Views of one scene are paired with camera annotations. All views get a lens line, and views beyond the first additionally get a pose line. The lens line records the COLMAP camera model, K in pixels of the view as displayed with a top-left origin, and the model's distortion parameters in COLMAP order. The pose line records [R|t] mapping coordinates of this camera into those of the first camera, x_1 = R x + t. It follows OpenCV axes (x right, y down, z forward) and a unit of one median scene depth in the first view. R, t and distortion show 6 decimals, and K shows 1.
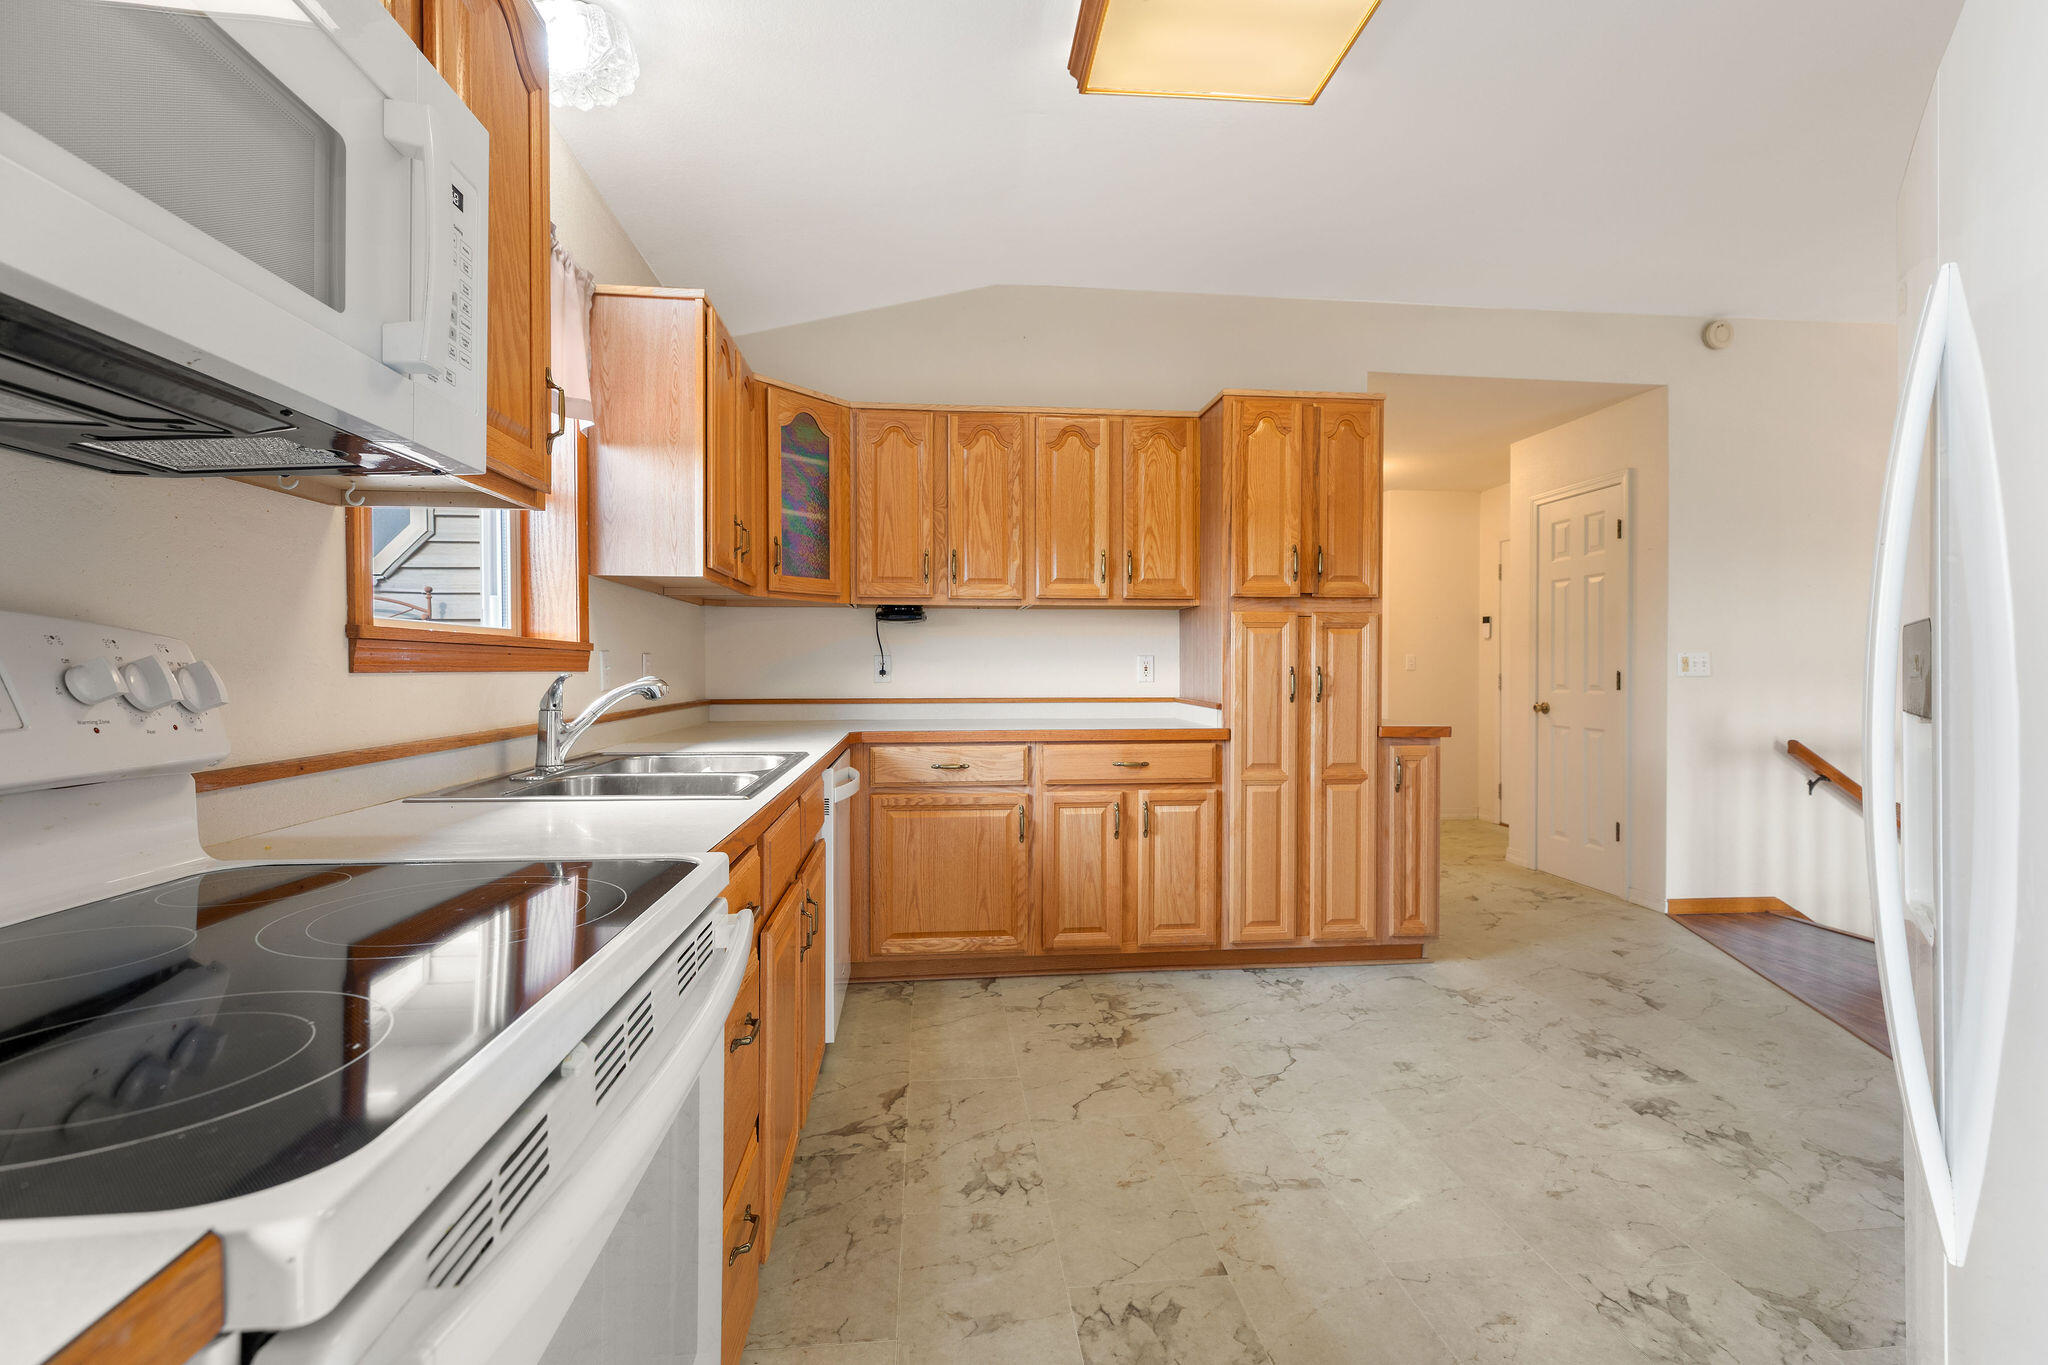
lens RADIAL K [[942.2, 0, 1018.6], [0, 942.2, 674.1], [0, 0, 1]] dist [0.002567, 0.000216]
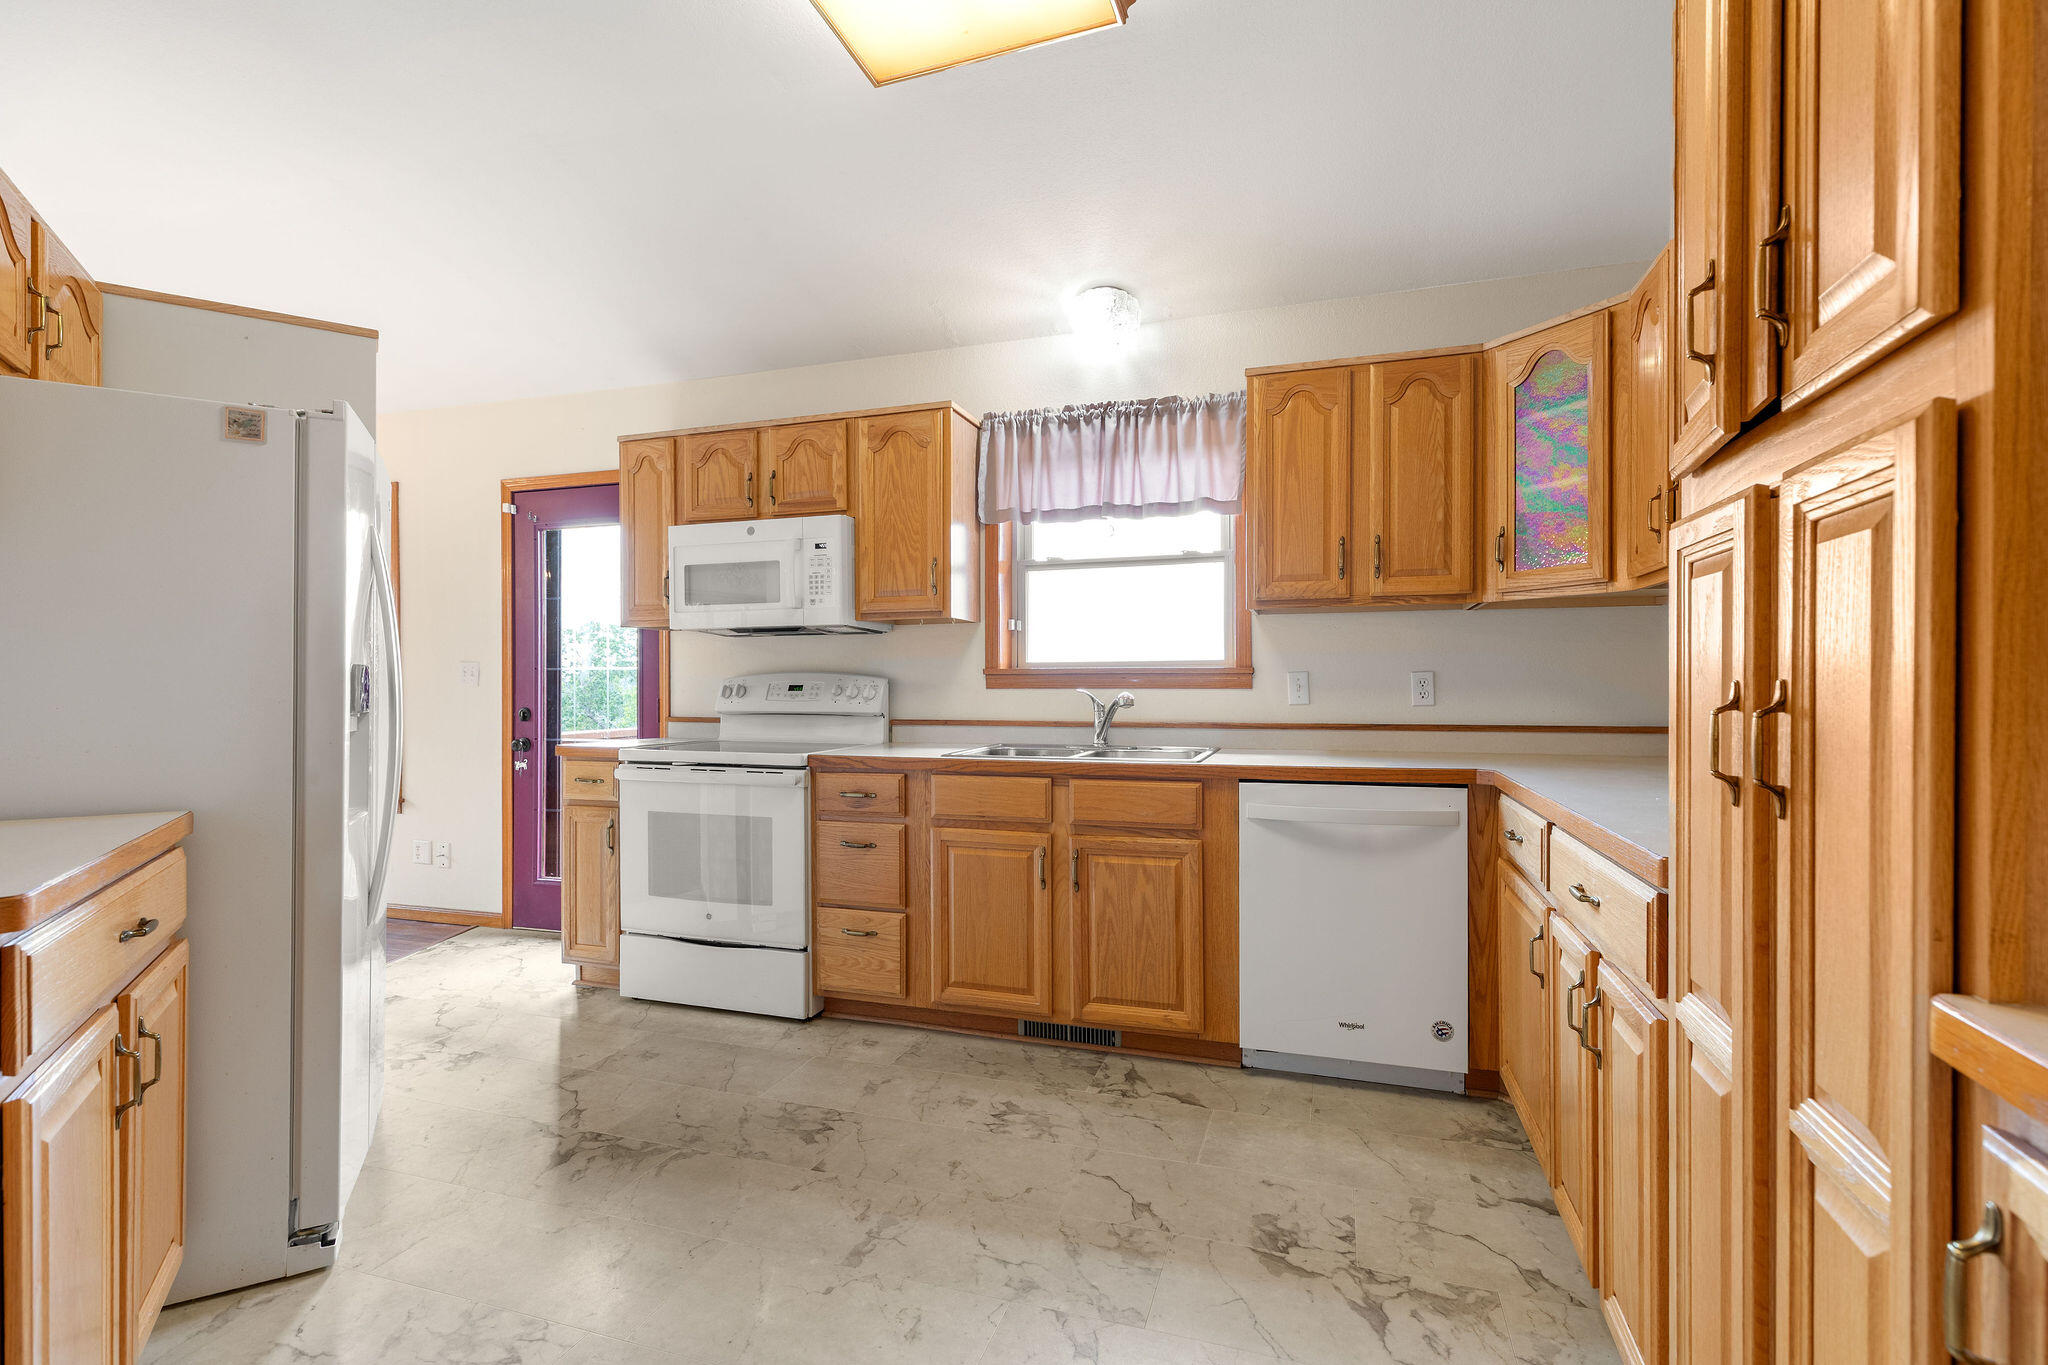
lens RADIAL K [[942.2, 0, 1016.3], [0, 942.2, 684.8], [0, 0, 1]] dist [0.002567, 0.000216]
pose [[-0.428550, 0.001288, -0.903517, 0.884552], [-0.004629, 0.999983, 0.003621, -0.012655], [0.903506, 0.005734, -0.428537, 1.271013]]
